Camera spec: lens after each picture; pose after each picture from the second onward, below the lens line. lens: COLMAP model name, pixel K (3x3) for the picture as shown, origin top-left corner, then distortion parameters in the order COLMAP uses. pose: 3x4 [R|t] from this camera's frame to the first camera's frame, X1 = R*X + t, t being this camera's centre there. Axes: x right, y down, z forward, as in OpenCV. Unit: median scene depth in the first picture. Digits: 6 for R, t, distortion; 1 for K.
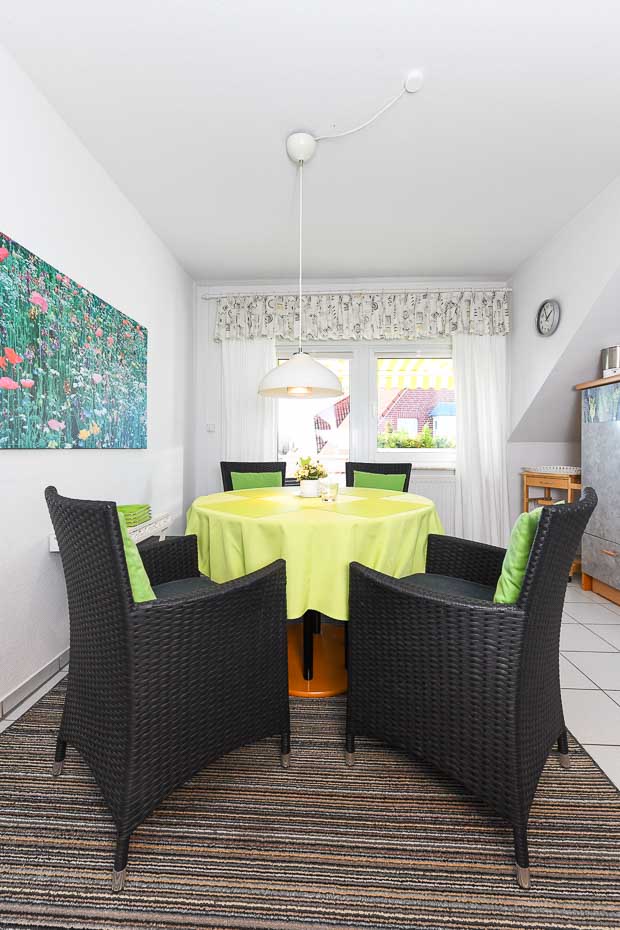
lens RADIAL K [[380.2, 0, 315.3], [0, 380.2, 447.0], [0, 0, 1]] dist [0.001312, 0.000241]
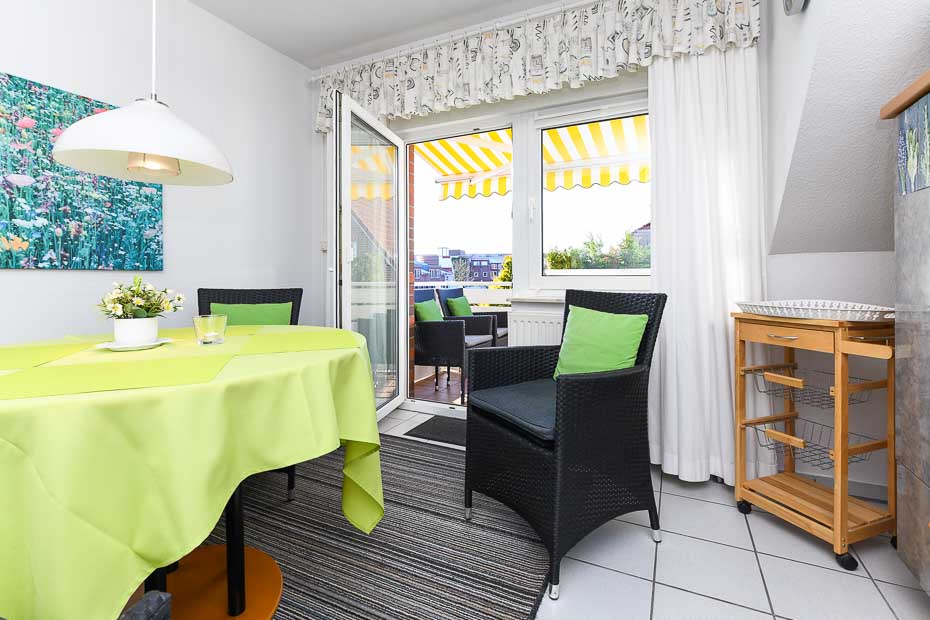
lens RADIAL K [[431.0, 0, 471.1], [0, 431.0, 273.1], [0, 0, 1]] dist [-0.000313, -0.002054]
pose [[0.919313, -0.010480, -0.393388, 0.595545], [0.007715, 0.999933, -0.008609, 0.026170], [0.393452, 0.004879, 0.919332, 0.504656]]
